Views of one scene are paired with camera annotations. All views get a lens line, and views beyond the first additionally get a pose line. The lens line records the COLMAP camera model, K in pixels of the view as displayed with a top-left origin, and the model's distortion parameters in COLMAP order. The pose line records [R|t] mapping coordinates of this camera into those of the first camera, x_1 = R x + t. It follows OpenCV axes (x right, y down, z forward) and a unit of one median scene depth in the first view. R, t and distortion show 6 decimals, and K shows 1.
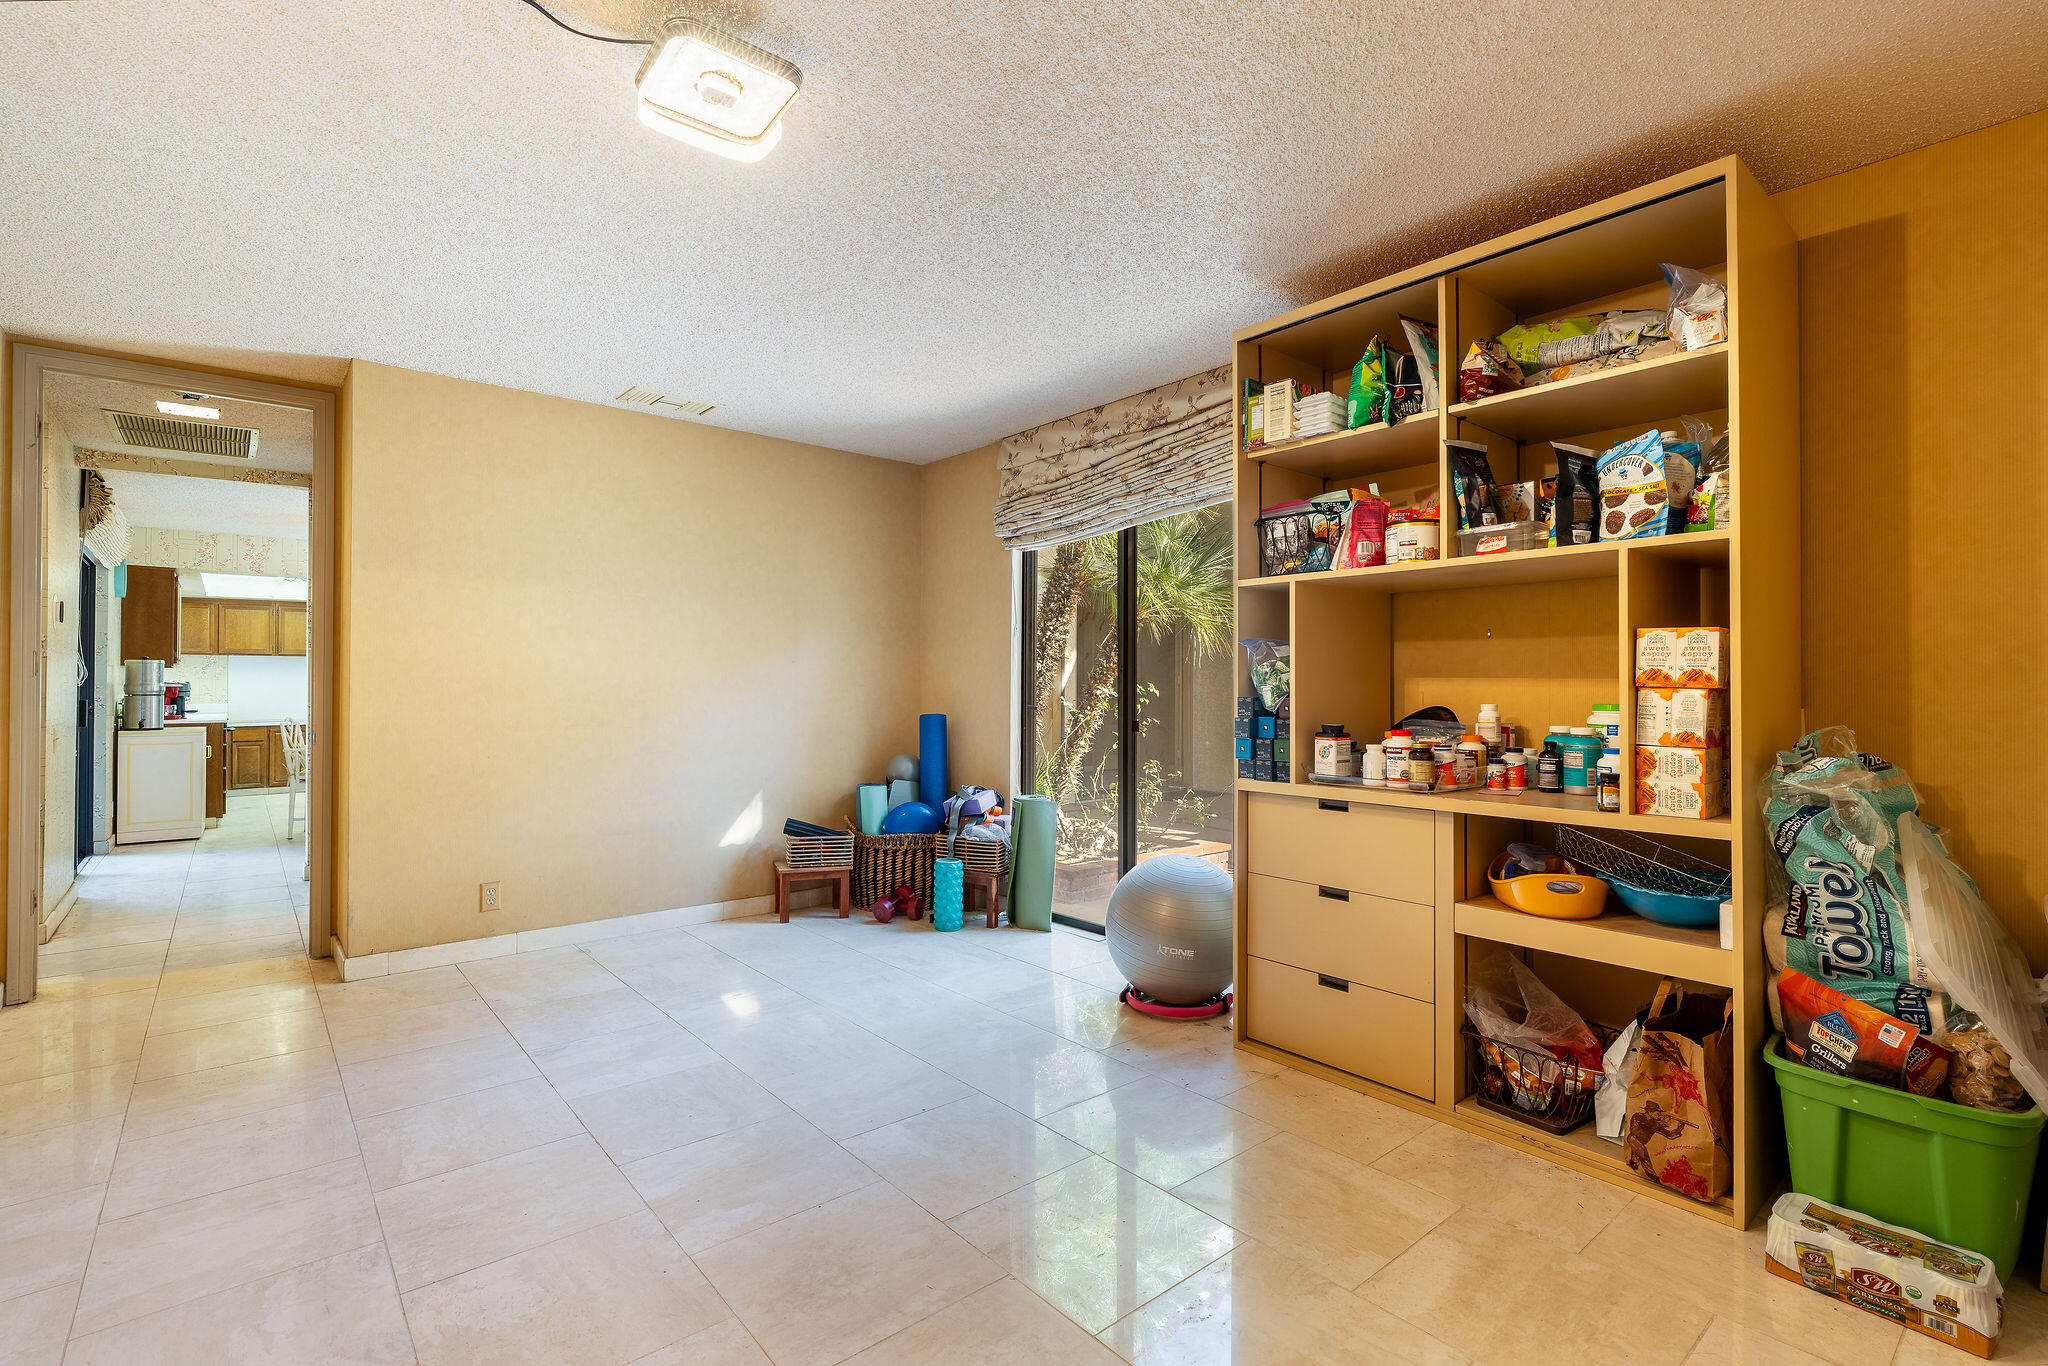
lens RADIAL K [[915.4, 0, 1021.5], [0, 915.4, 677.2], [0, 0, 1]] dist [-0.007567, 0.001630]
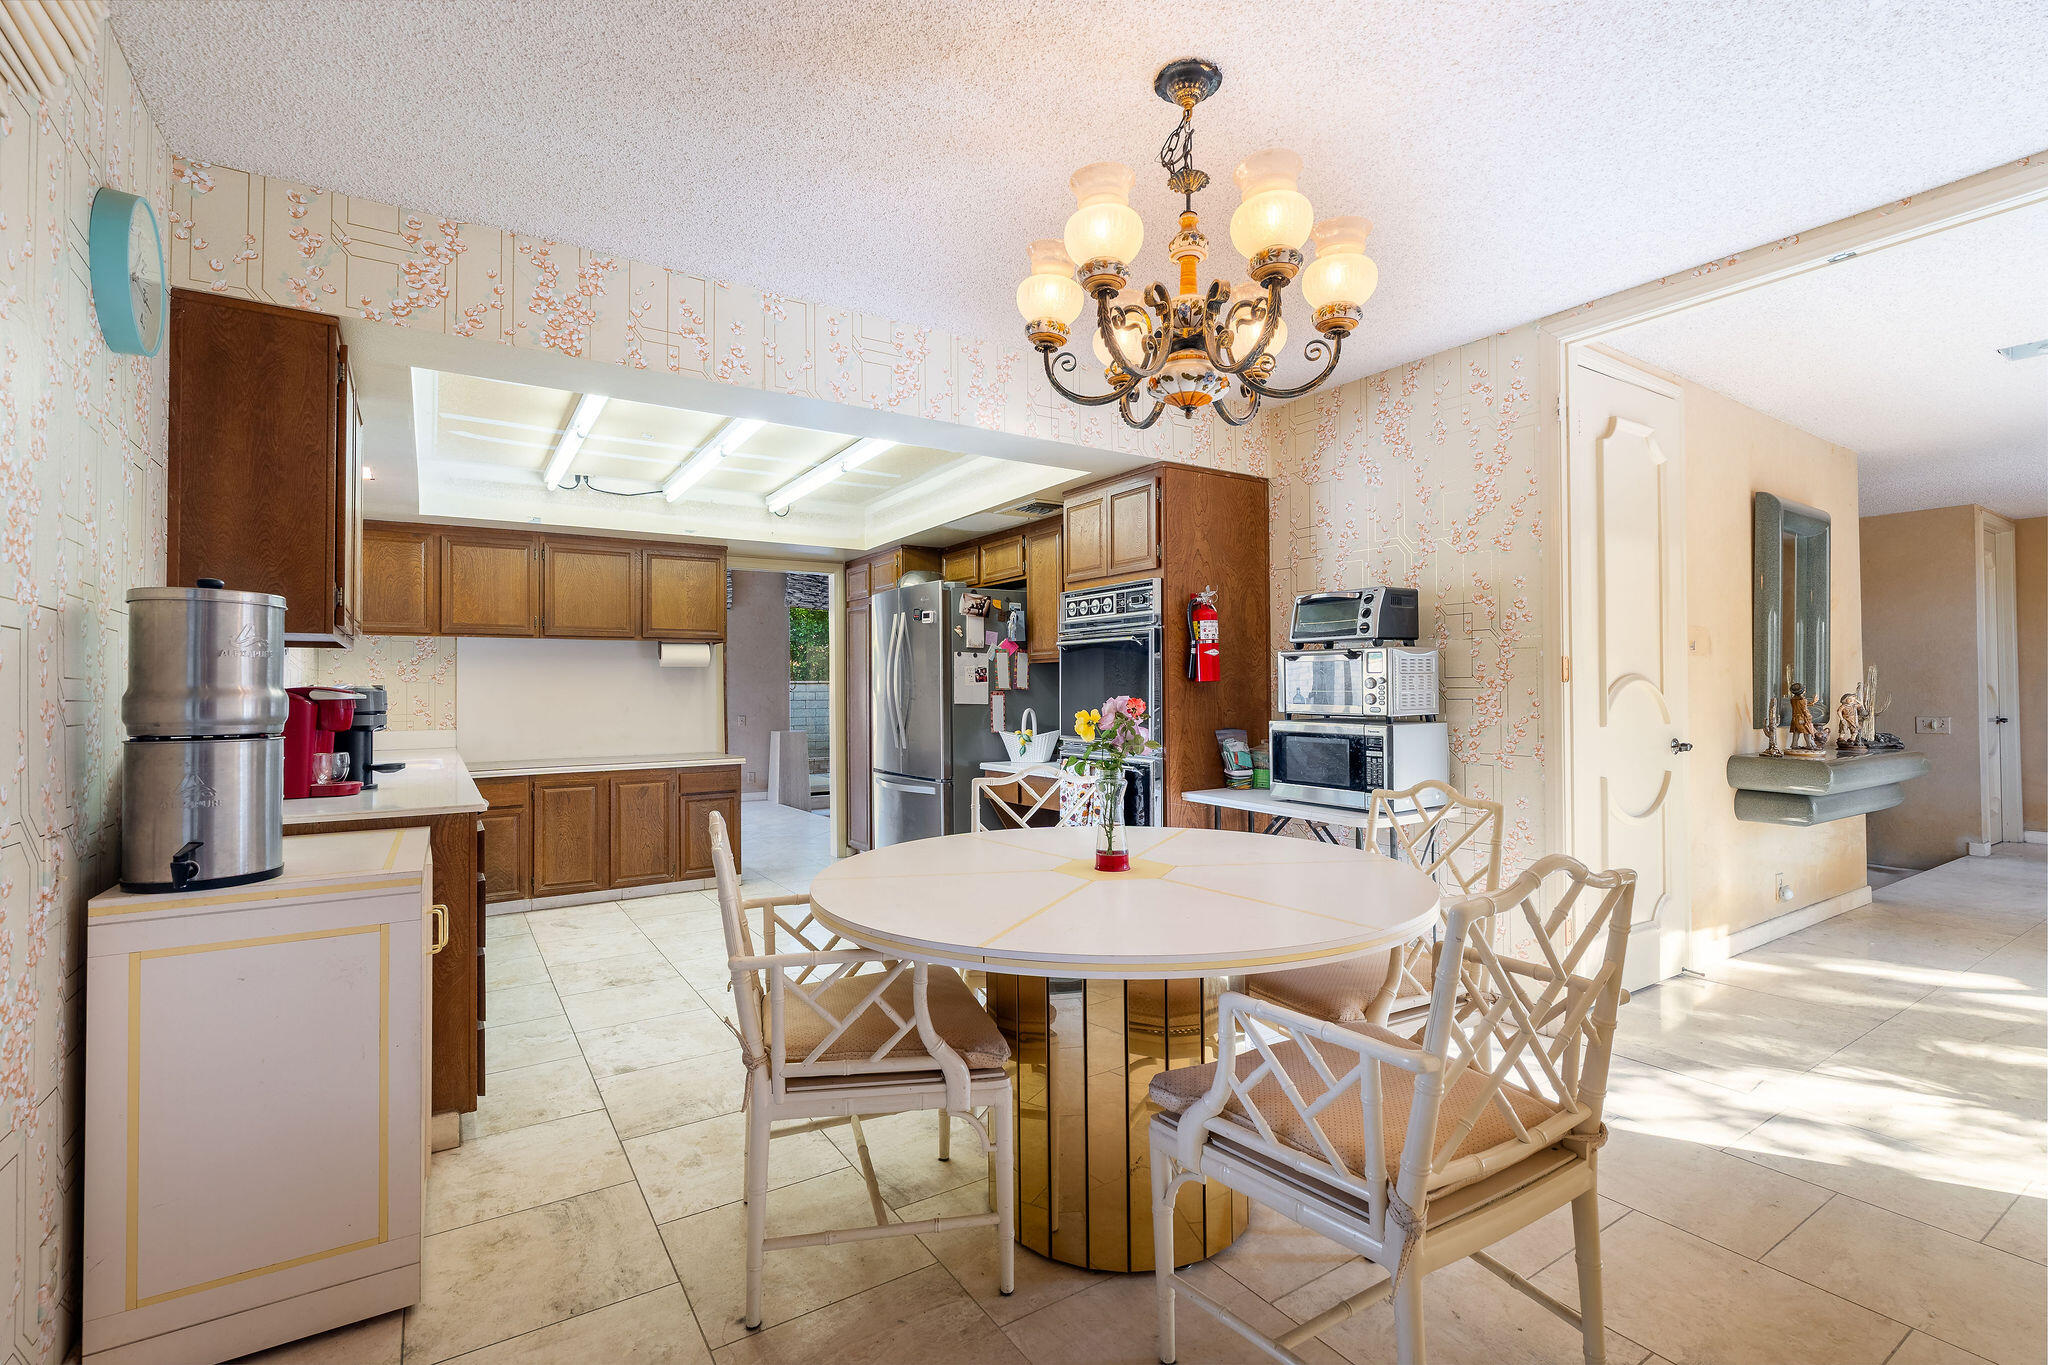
lens RADIAL K [[915.4, 0, 1021.5], [0, 915.4, 676.7], [0, 0, 1]] dist [-0.007567, 0.001630]
pose [[0.989977, -0.006046, -0.141096, -0.658022], [0.005171, 0.999965, -0.006565, 0.005167], [0.141131, 0.005769, 0.989974, 0.728518]]
